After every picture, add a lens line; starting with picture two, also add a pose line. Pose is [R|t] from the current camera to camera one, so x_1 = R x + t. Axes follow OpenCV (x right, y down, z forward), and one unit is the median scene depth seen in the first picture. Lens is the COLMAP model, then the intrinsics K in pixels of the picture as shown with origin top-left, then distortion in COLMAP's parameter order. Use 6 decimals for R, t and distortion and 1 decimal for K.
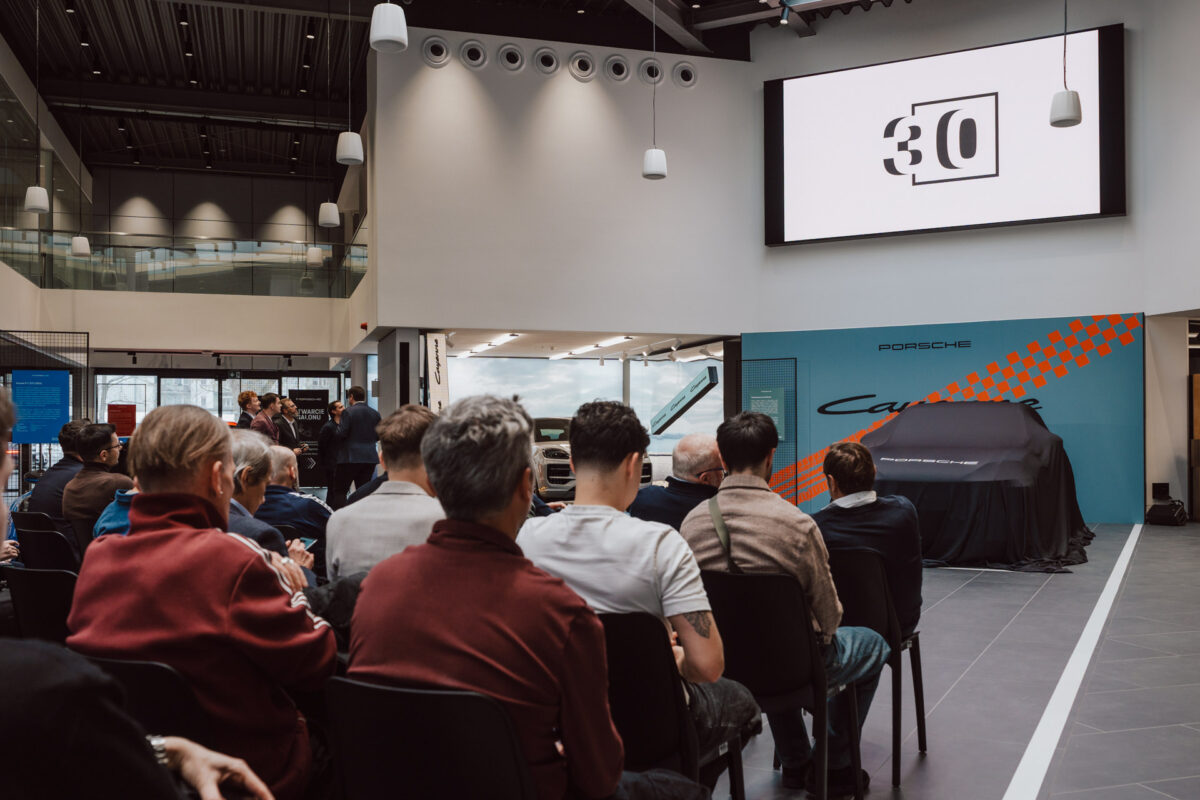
lens RADIAL K [[1120.7, 0, 581.2], [0, 1120.7, 430.1], [0, 0, 1]] dist [-0.000615, 0.000624]
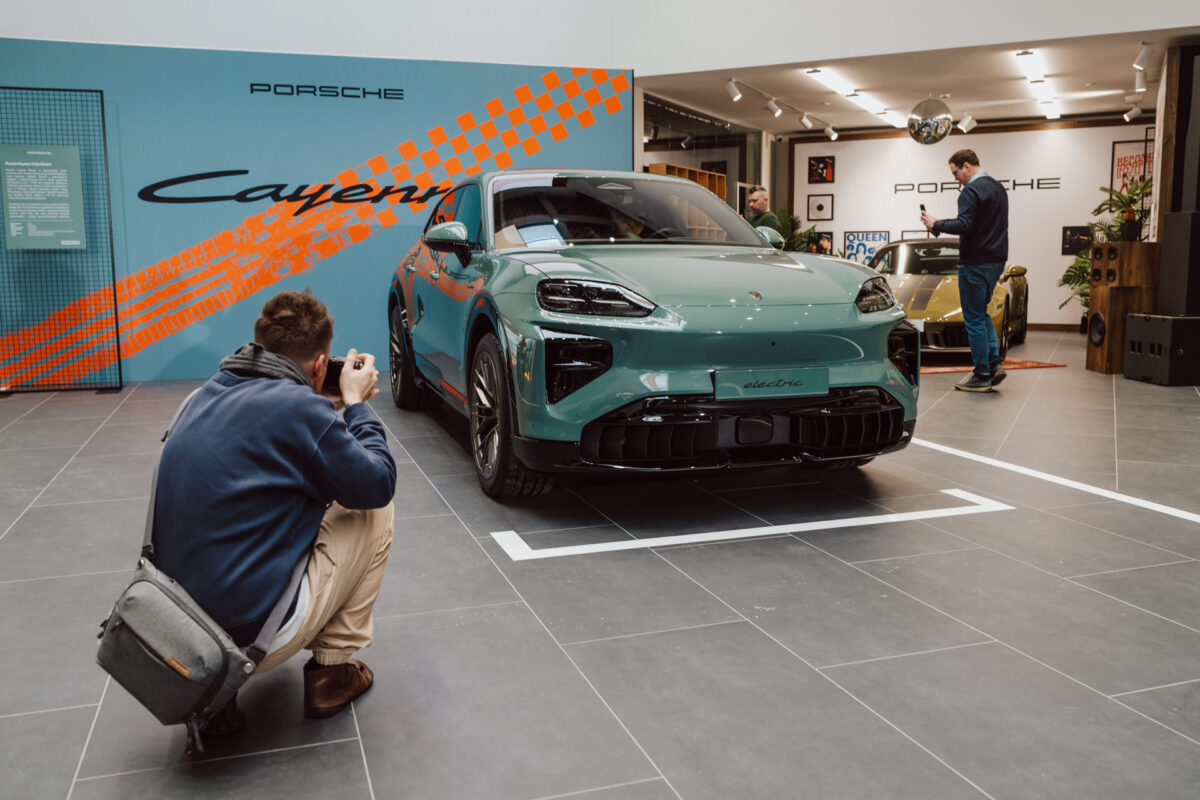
lens RADIAL K [[1031.4, 0, 605.6], [0, 1031.4, 382.4], [0, 0, 1]] dist [-0.004978, 0.001412]
pose [[0.678405, -0.090818, 0.729053, -0.012111], [-0.000569, 0.992265, 0.124136, 0.011143], [-0.734688, -0.084629, 0.673106, 0.486942]]
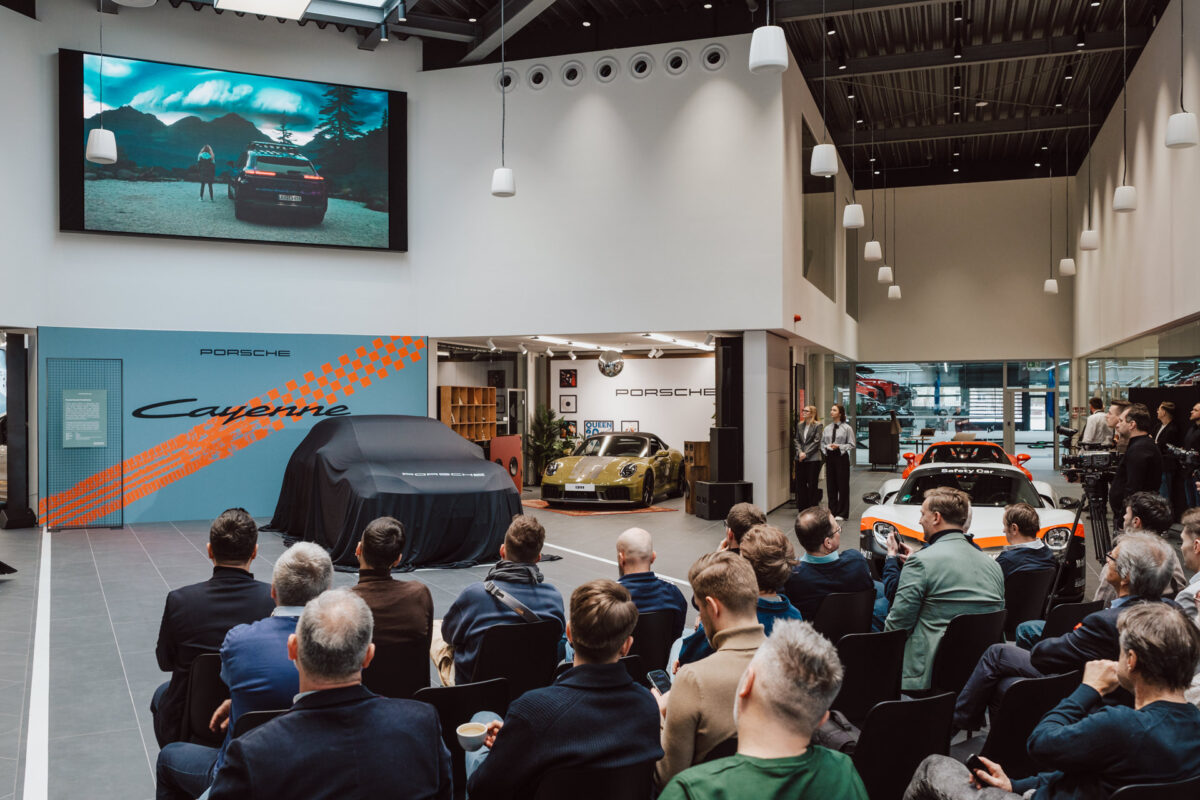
lens RADIAL K [[1094.3, 0, 581.3], [0, 1094.3, 408.8], [0, 0, 1]] dist [-0.001710, 0.001383]
pose [[0.582685, -0.000783, 0.812698, -0.326173], [-0.005546, 0.999972, 0.004940, -0.029035], [-0.812679, -0.007386, 0.582665, 0.151944]]
